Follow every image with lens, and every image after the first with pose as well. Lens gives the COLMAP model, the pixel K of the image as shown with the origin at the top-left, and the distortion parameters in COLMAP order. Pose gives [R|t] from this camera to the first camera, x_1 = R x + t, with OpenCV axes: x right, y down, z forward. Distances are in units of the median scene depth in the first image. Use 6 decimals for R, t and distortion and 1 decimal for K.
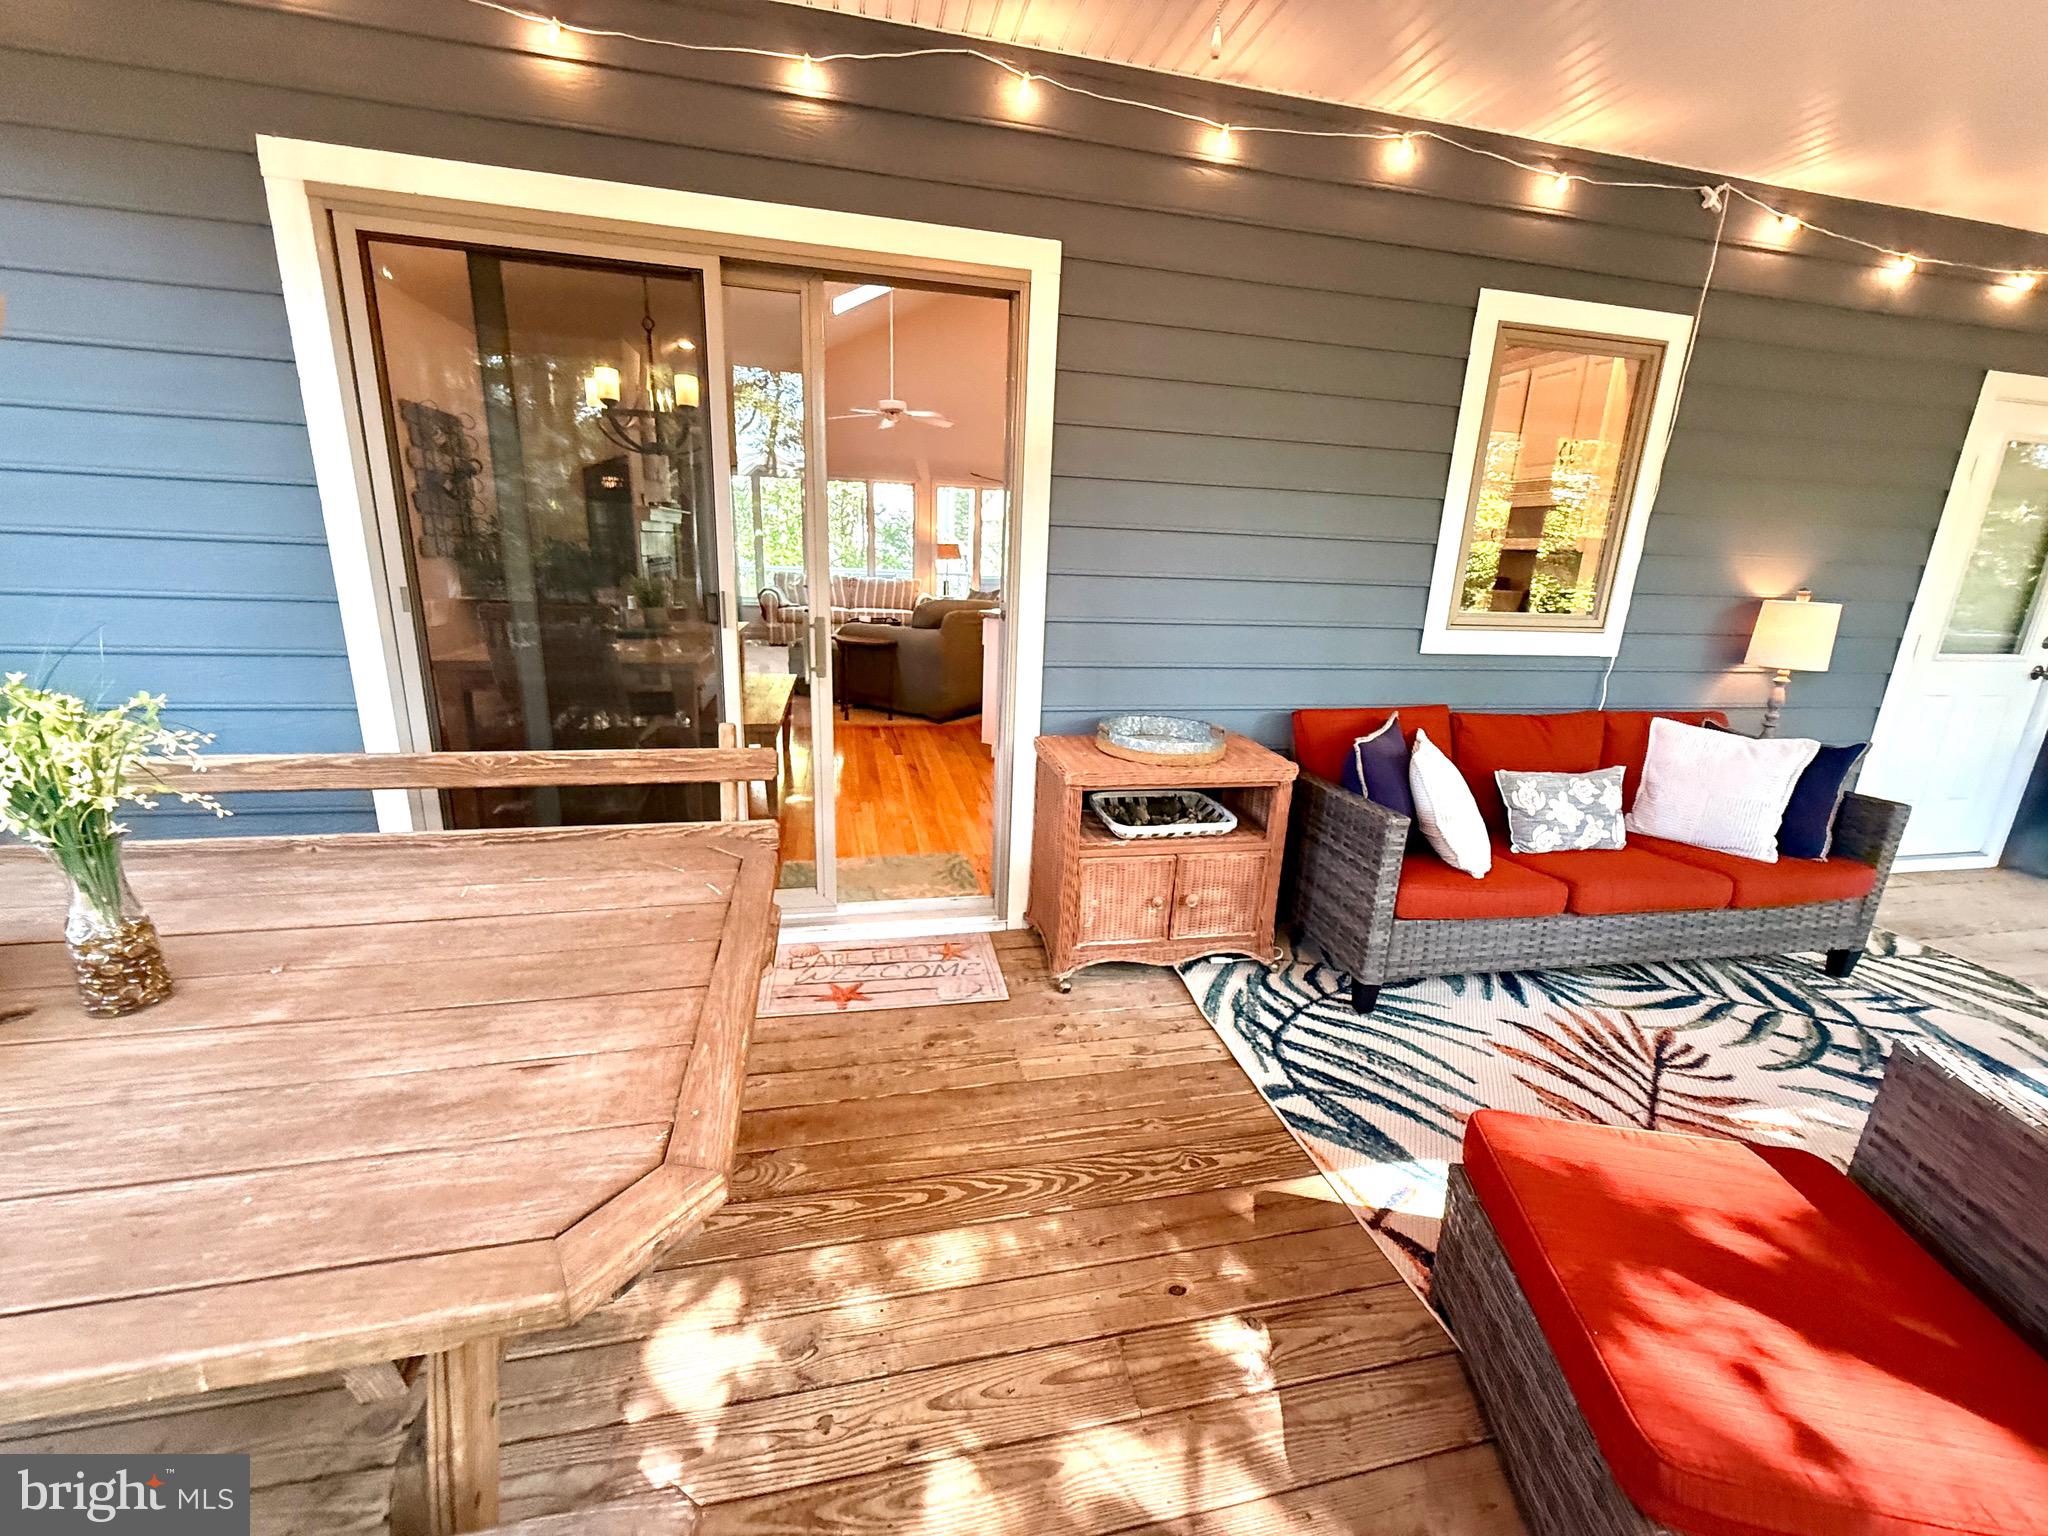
lens RADIAL K [[818.1, 0, 1024.5], [0, 818.1, 764.5], [0, 0, 1]] dist [-0.000793, 0.000229]
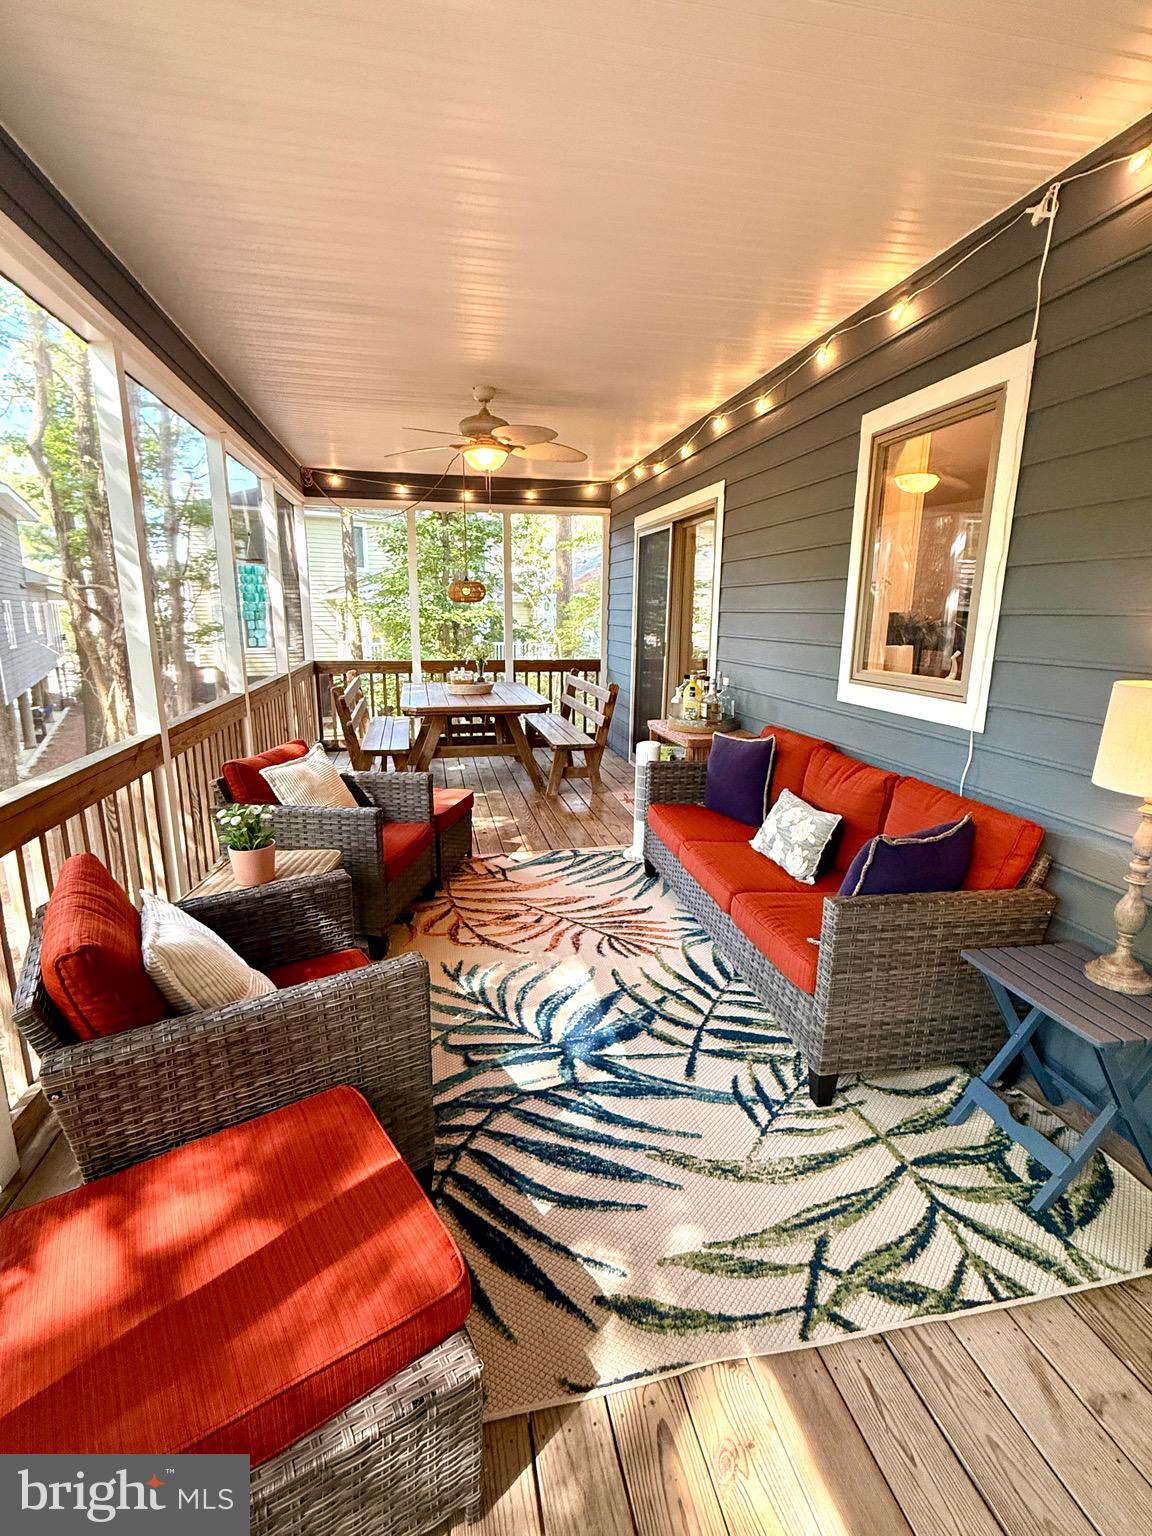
lens RADIAL K [[708.0, 0, 581.5], [0, 708.0, 760.0], [0, 0, 1]] dist [-0.002950, -0.000770]
pose [[-0.005937, 0.165275, -0.986230, 1.801514], [-0.268695, 0.949713, 0.160773, -0.136927], [0.963207, 0.265949, 0.038770, 0.703279]]
